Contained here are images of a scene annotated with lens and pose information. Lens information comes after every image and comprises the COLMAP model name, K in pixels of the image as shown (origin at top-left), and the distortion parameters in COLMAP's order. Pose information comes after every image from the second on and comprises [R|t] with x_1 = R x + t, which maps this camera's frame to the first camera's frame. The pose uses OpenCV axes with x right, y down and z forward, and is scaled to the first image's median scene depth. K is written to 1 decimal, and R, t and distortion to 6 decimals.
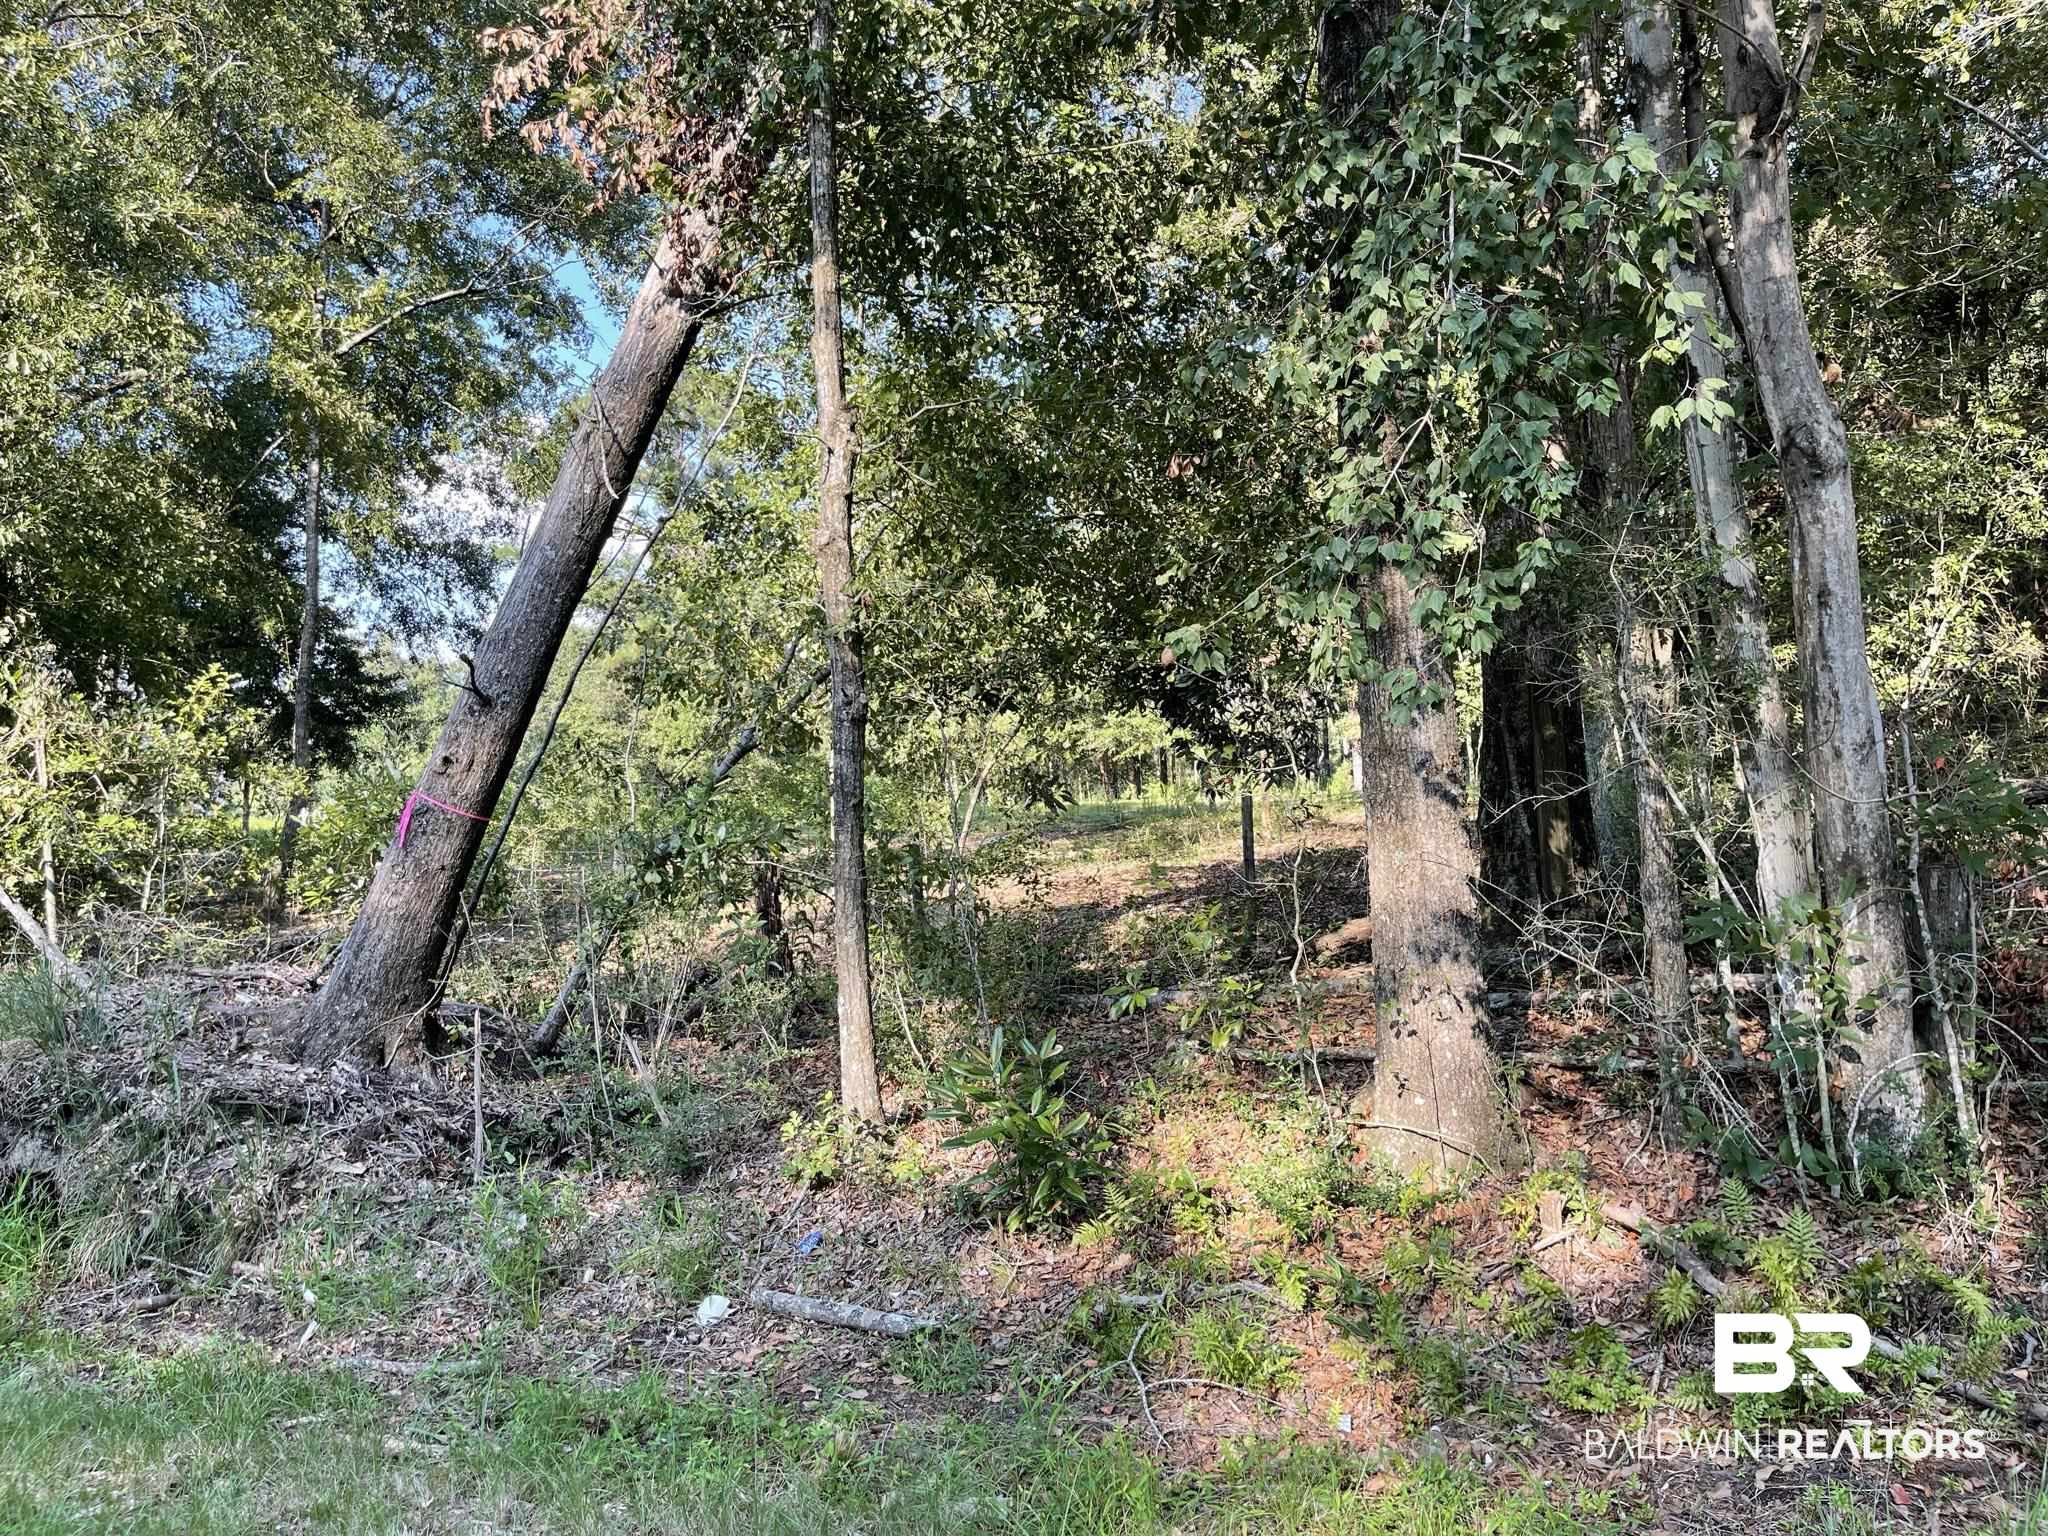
lens RADIAL K [[1474.7, 0, 1024.0], [0, 1474.7, 768.0], [0, 0, 1]] dist [0.005010, -0.060711]
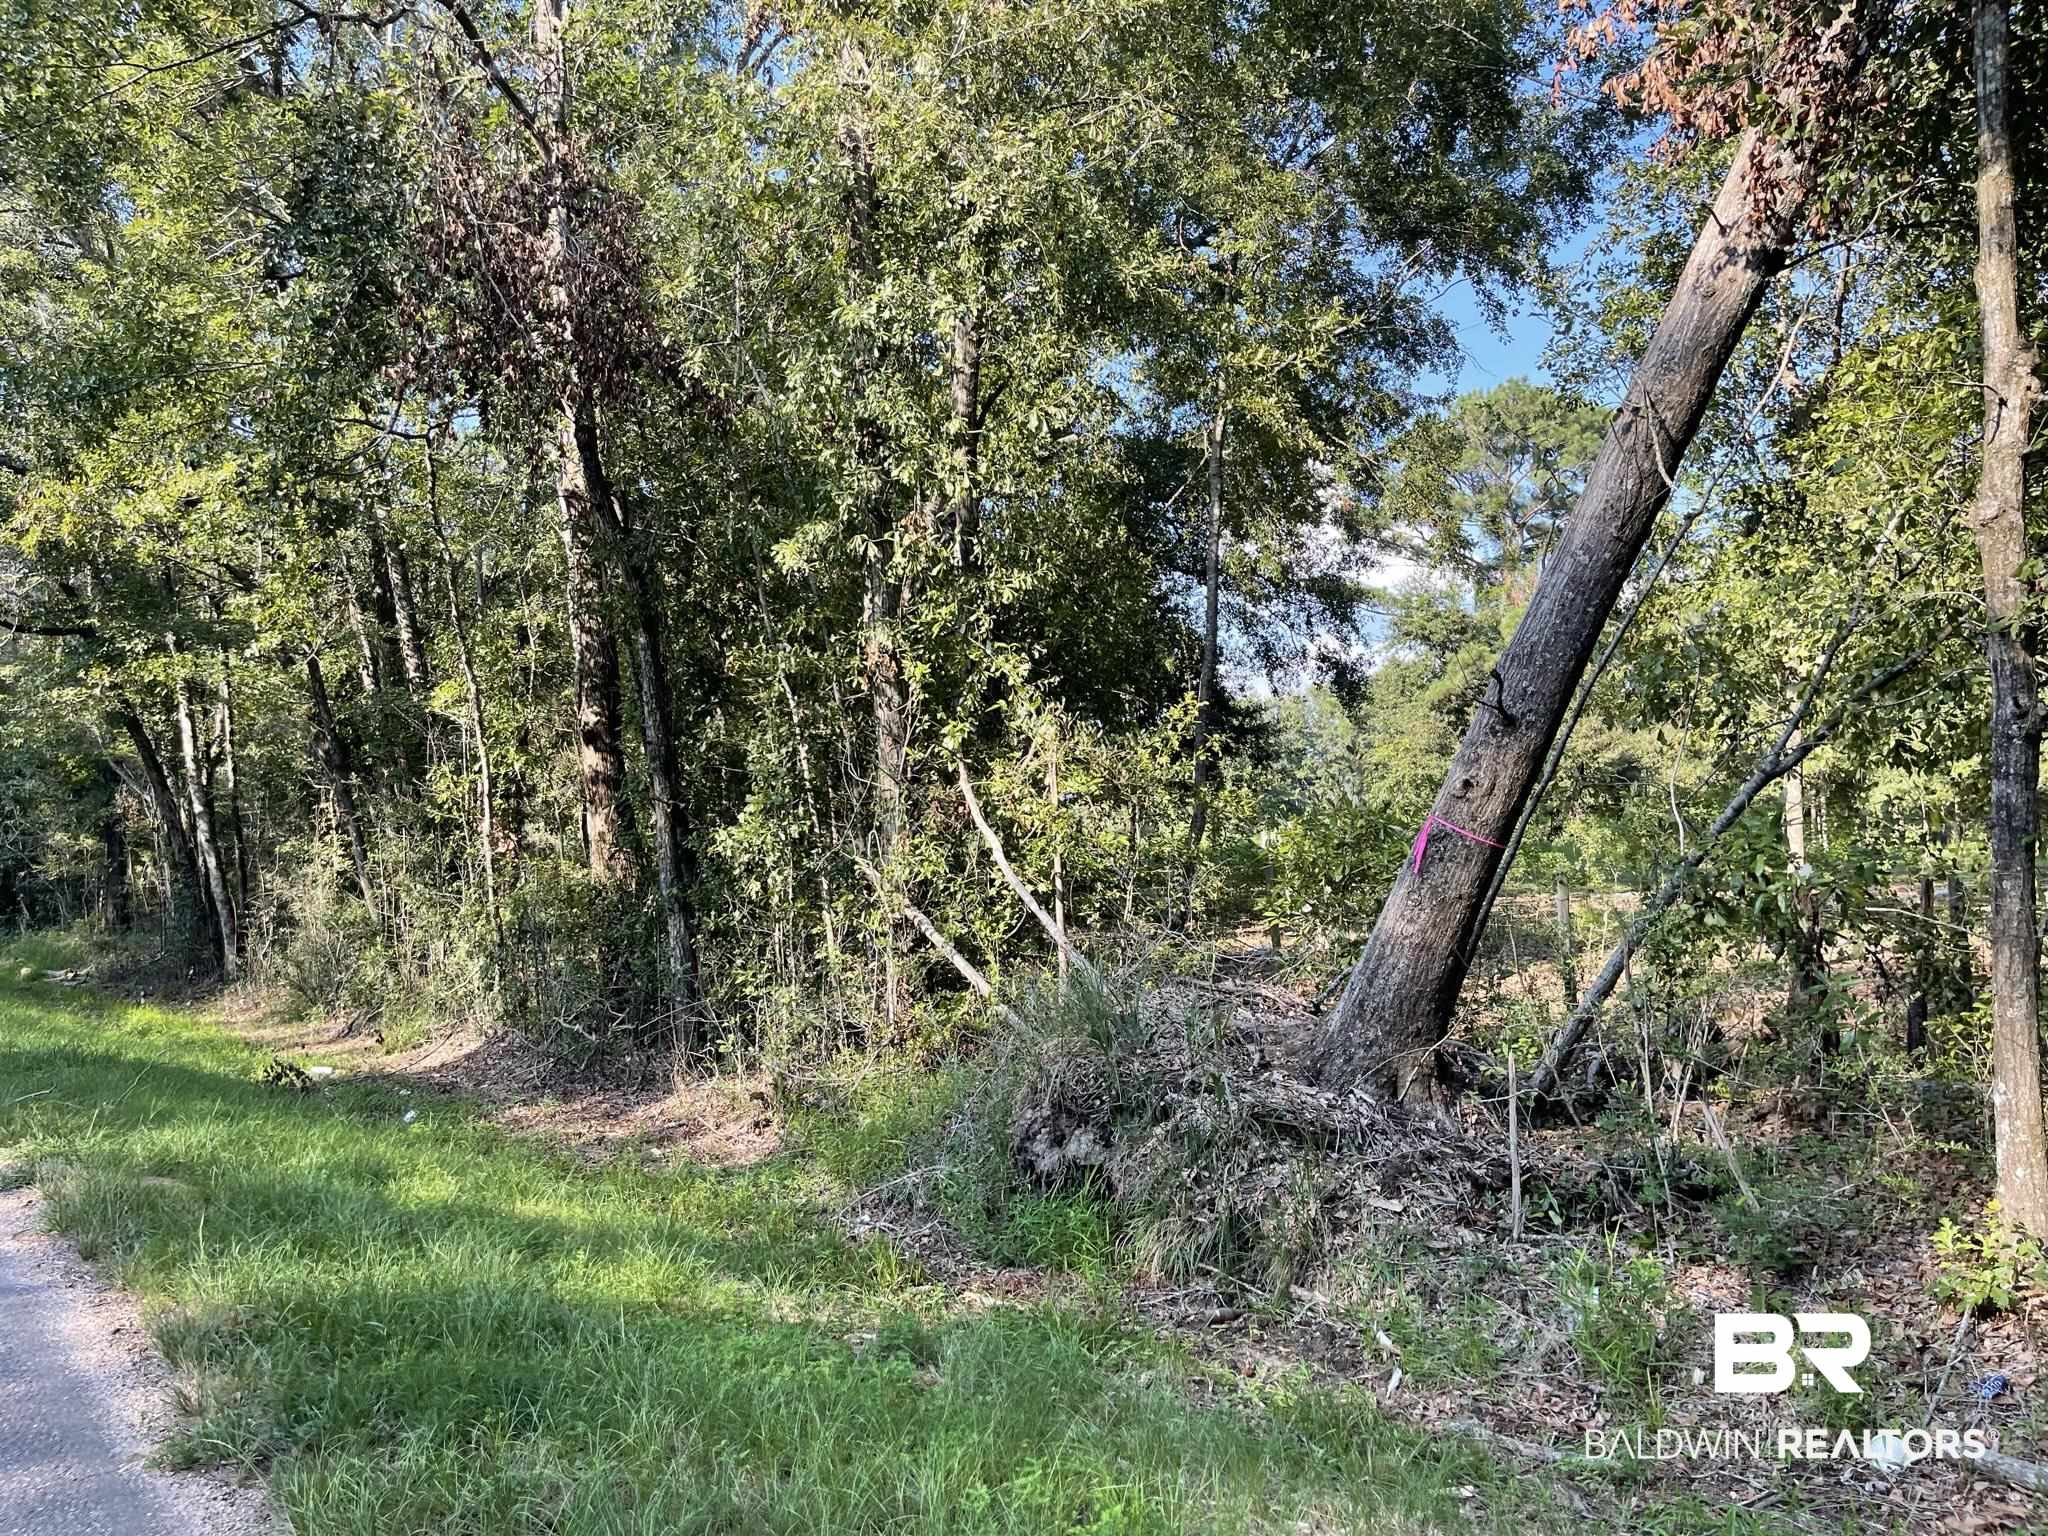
lens RADIAL K [[1510.3, 0, 1021.1], [0, 1510.3, 786.1], [0, 0, 1]] dist [-0.000428, -0.061694]
pose [[0.847117, 0.012060, -0.531269, -0.126519], [-0.016837, 0.999850, -0.004151, 0.005516], [0.531139, 0.012461, 0.847193, 0.027116]]
